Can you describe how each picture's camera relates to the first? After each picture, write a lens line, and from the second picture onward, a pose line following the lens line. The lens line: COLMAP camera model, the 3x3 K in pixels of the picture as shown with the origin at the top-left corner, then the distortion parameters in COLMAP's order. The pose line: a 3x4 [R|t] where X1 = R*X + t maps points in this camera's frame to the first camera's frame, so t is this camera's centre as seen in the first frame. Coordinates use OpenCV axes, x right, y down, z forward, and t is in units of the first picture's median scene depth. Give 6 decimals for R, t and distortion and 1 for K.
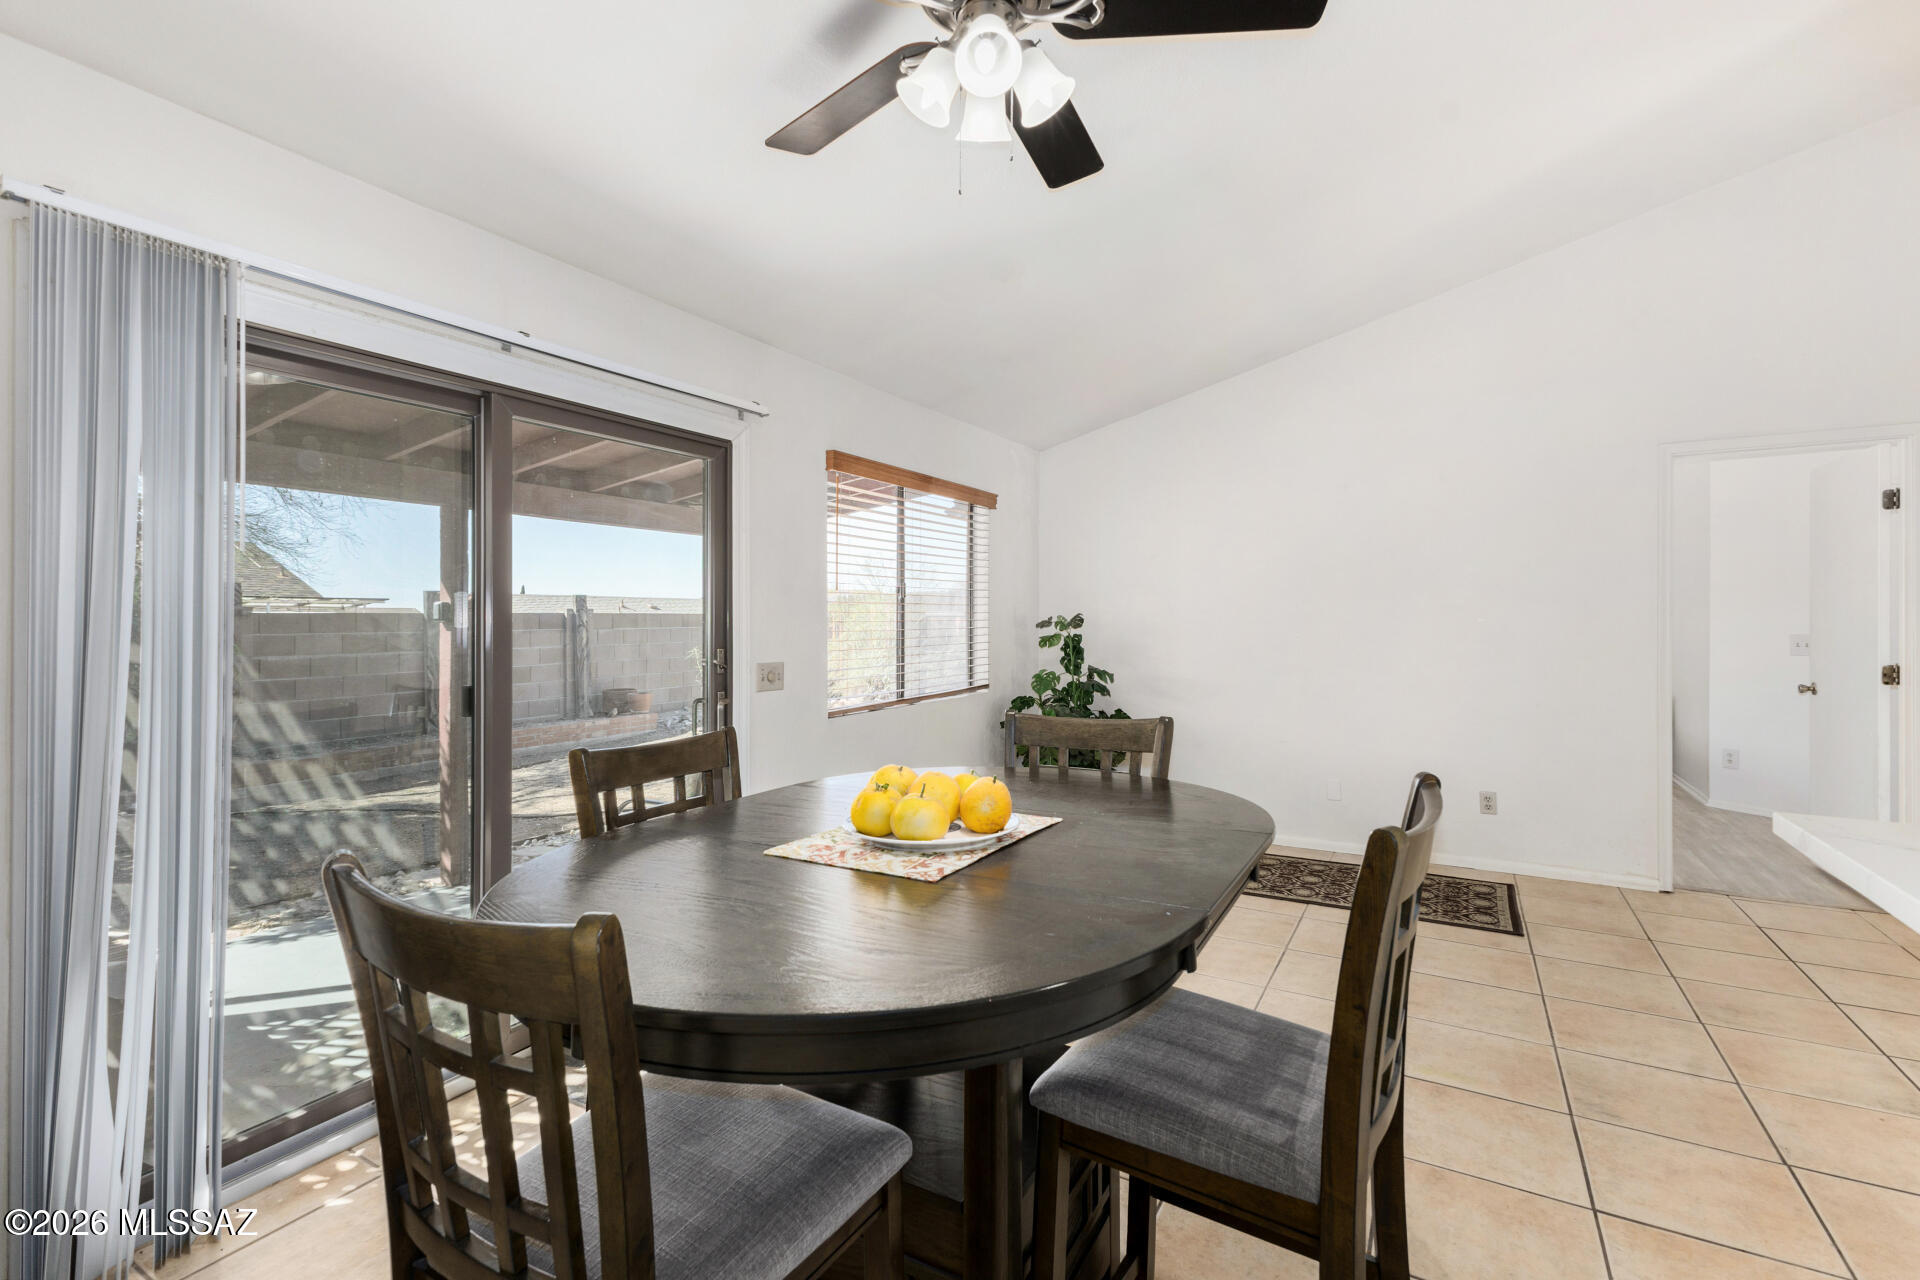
lens RADIAL K [[839.6, 0, 957.3], [0, 839.6, 626.7], [0, 0, 1]] dist [0.000667, -0.000285]
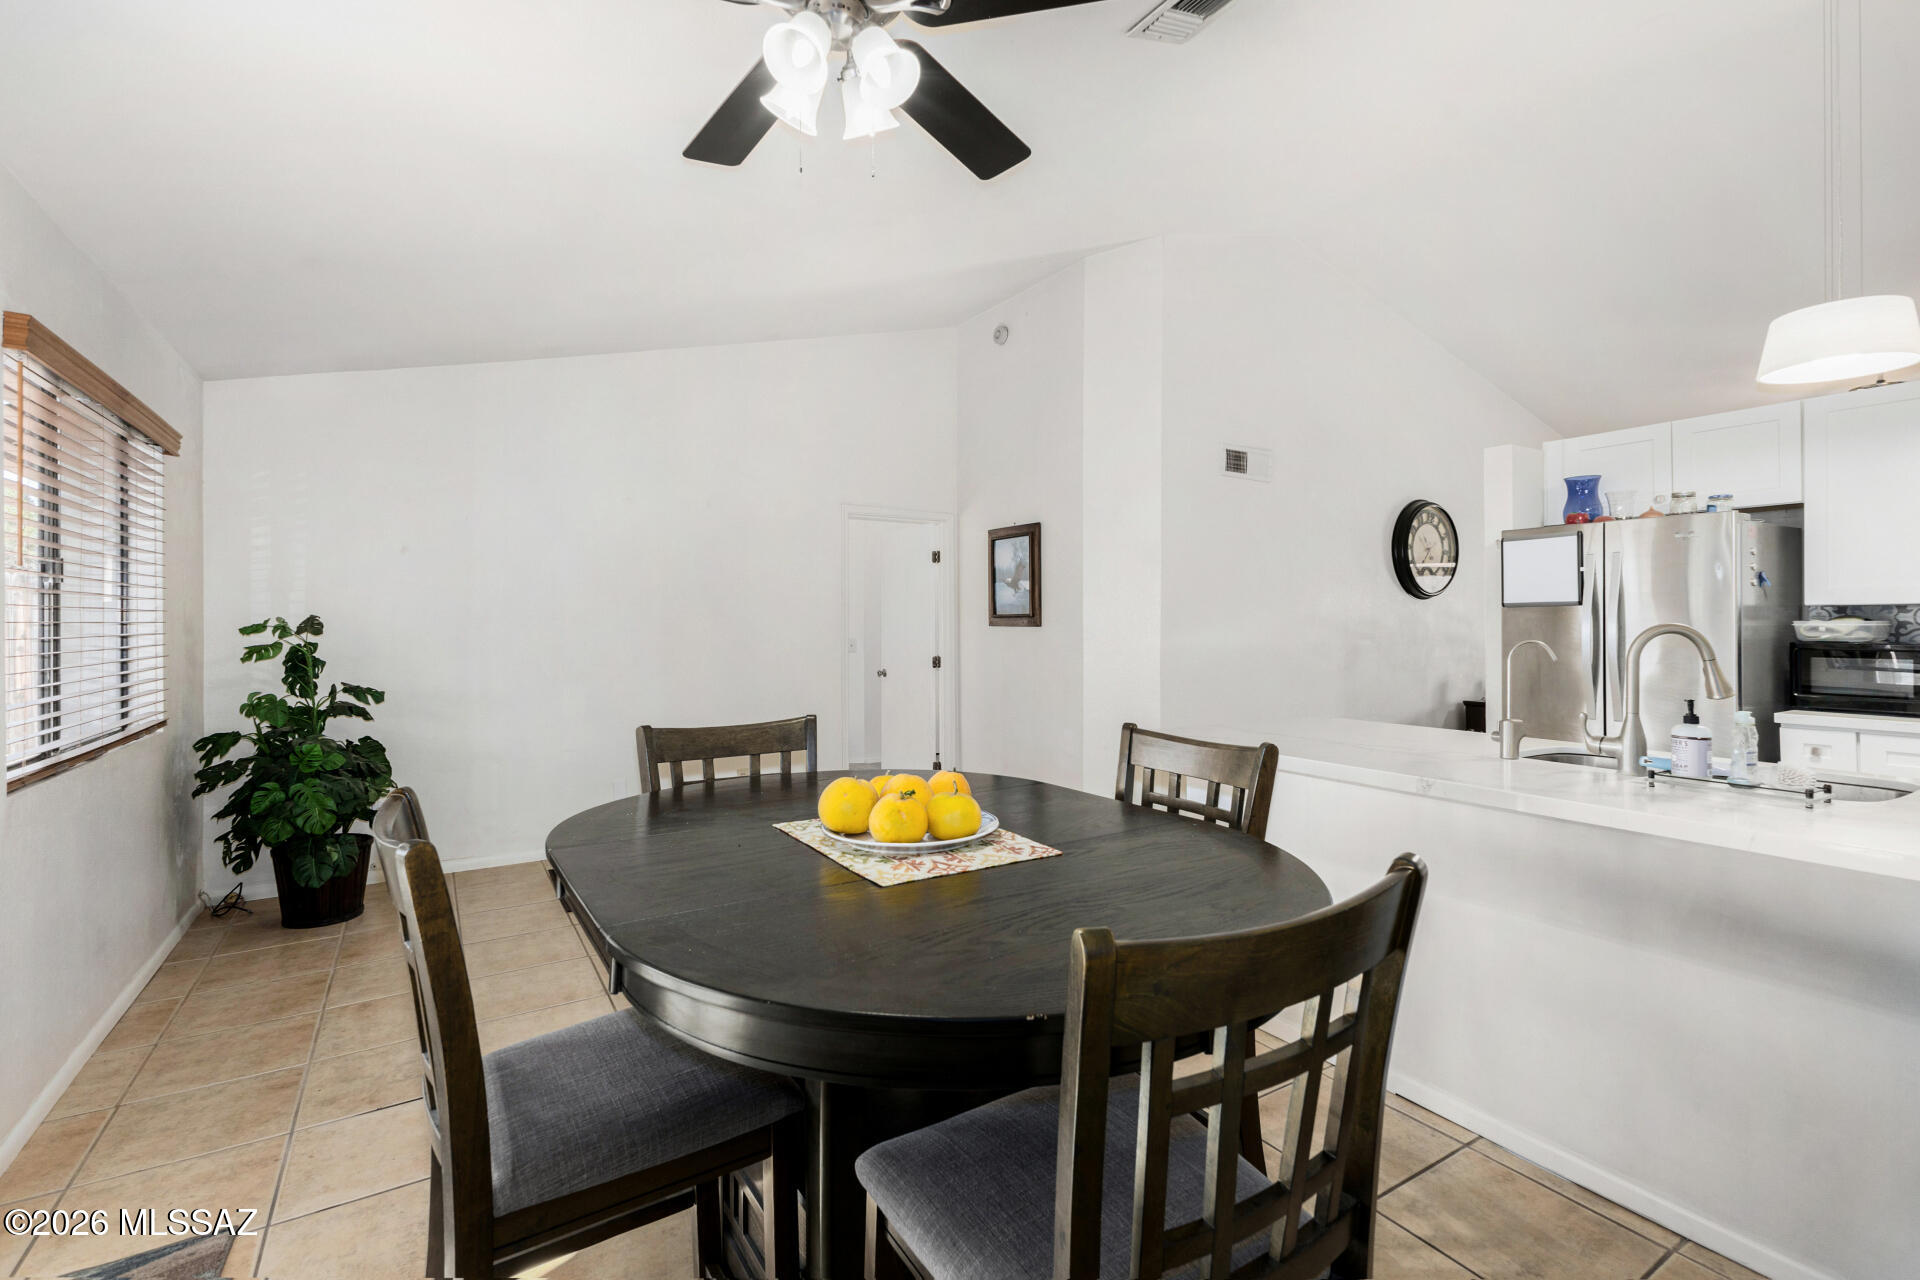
lens RADIAL K [[839.6, 0, 952.3], [0, 839.6, 634.9], [0, 0, 1]] dist [0.000667, -0.000285]
pose [[0.466213, -0.000564, 0.884672, -0.254431], [0.000972, 1.000000, 0.000126, 0.002303], [-0.884672, 0.000801, 0.466213, 0.140567]]
